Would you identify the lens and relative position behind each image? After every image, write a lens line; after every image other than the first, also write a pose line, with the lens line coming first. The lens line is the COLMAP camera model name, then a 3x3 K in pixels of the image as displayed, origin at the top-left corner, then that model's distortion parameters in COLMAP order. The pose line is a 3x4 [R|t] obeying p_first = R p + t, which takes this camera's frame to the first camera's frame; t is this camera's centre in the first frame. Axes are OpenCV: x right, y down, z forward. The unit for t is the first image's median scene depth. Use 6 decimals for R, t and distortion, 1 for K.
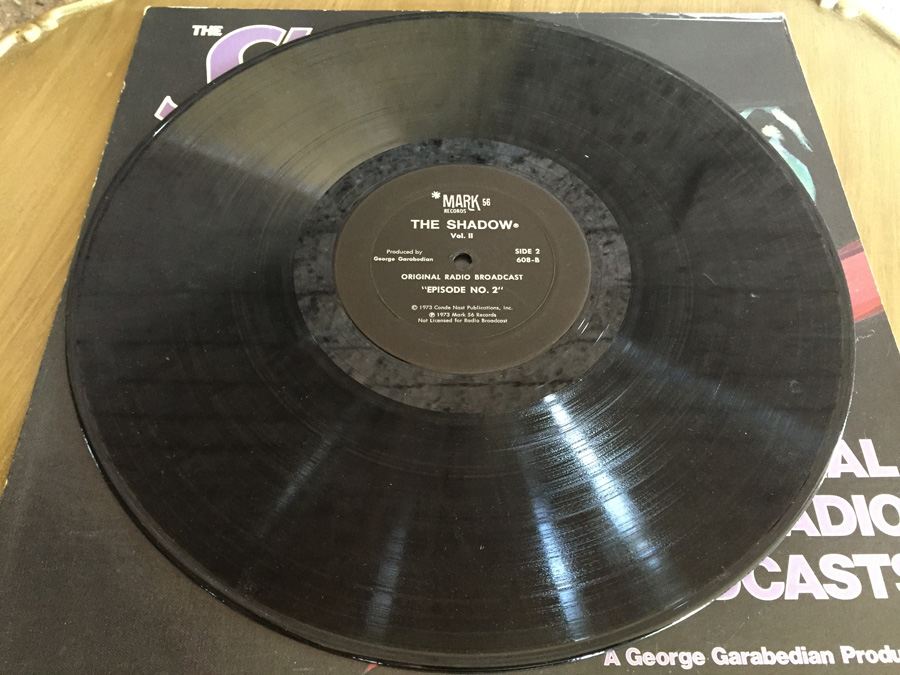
lens RADIAL K [[752.2, 0, 450.0], [0, 752.2, 337.5], [0, 0, 1]] dist [0.004605, -0.001468]
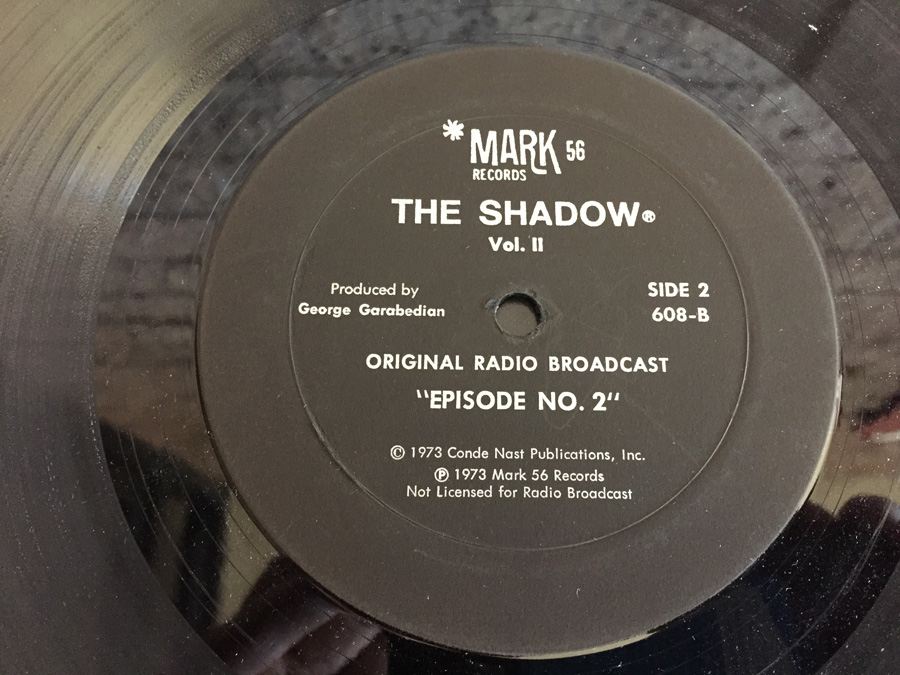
lens RADIAL K [[752.2, 0, 450.0], [0, 752.2, 337.5], [0, 0, 1]] dist [0.004605, -0.001468]
pose [[0.999909, 0.013302, -0.002071, -0.018830], [-0.012448, 0.972136, 0.234088, -0.184409], [0.005127, -0.234041, 0.972213, 0.603562]]
